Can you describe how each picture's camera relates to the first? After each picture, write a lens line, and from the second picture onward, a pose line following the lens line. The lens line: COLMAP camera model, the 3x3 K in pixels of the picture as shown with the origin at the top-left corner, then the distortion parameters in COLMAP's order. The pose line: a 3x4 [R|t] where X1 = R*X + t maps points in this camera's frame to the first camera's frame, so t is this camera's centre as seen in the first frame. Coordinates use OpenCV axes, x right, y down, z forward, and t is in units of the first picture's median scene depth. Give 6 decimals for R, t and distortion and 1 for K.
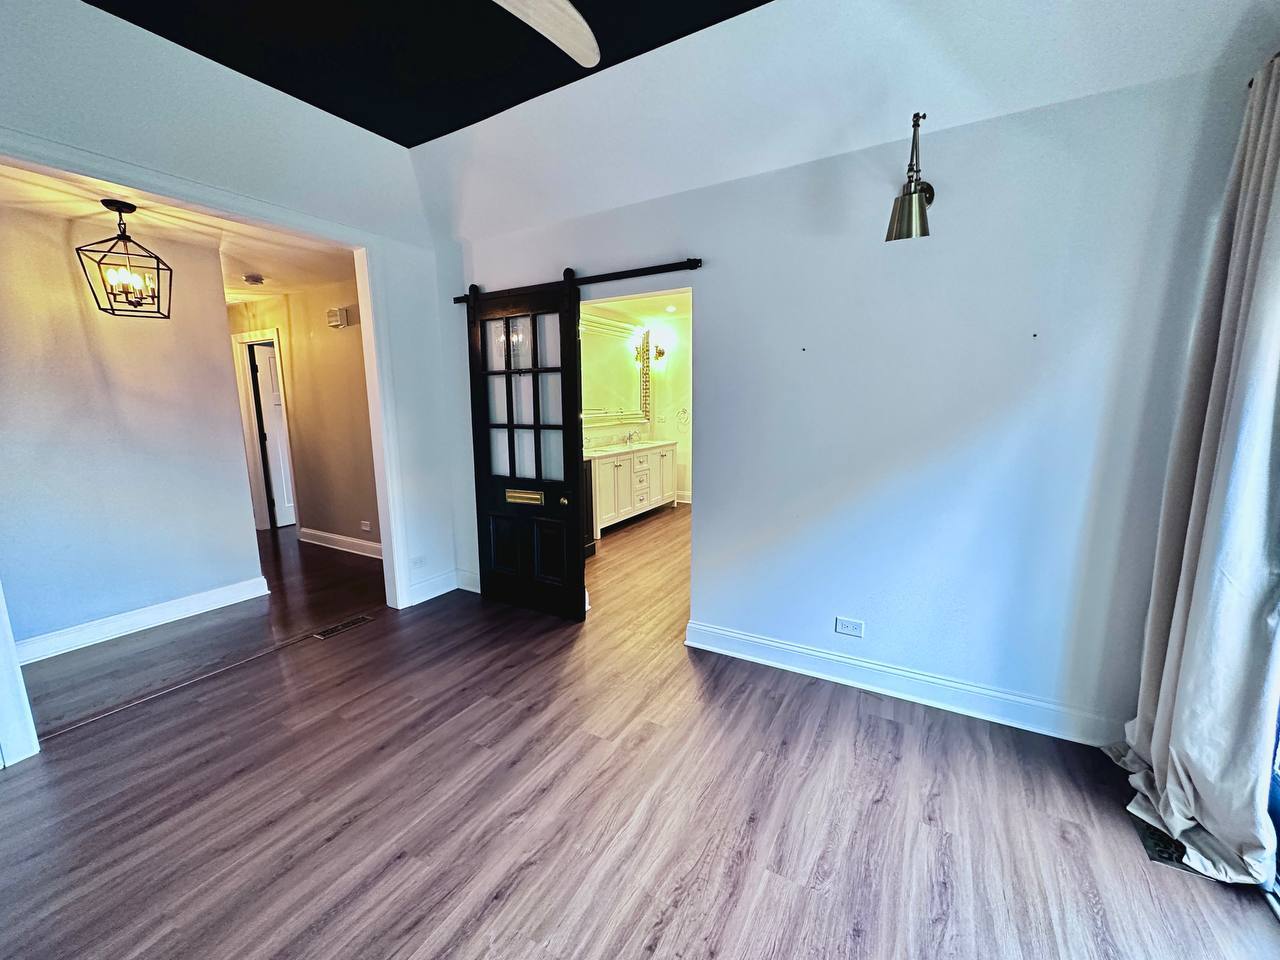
lens RADIAL K [[505.6, 0, 638.2], [0, 505.6, 483.8], [0, 0, 1]] dist [0.000850, -0.000077]
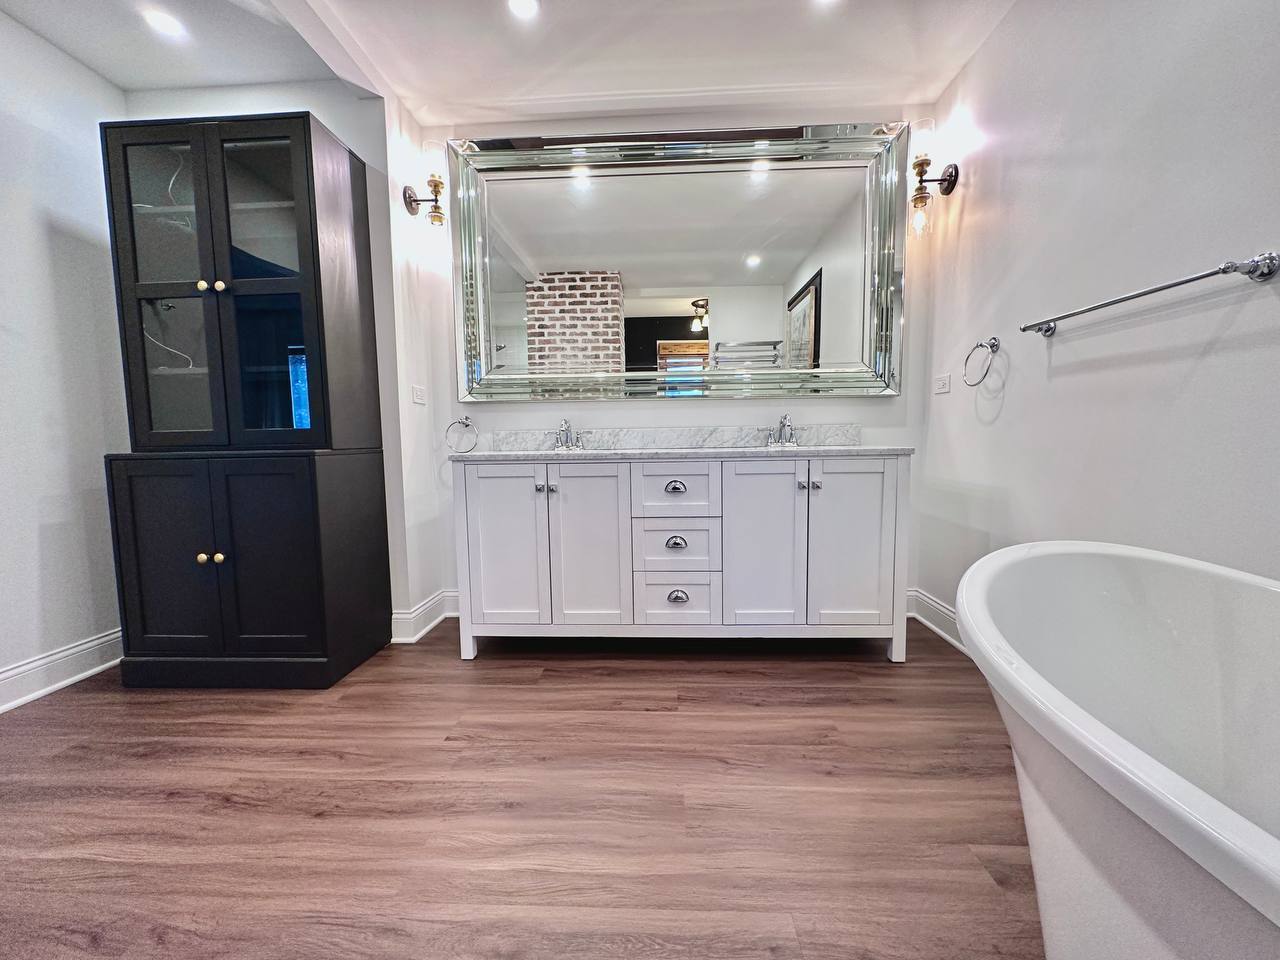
lens RADIAL K [[505.6, 0, 638.6], [0, 505.6, 478.2], [0, 0, 1]] dist [0.000850, -0.000077]
pose [[0.444928, 0.070931, -0.892753, 0.323921], [-0.127386, 0.991735, 0.015310, -0.057313], [0.886460, 0.106912, 0.450287, 0.880861]]
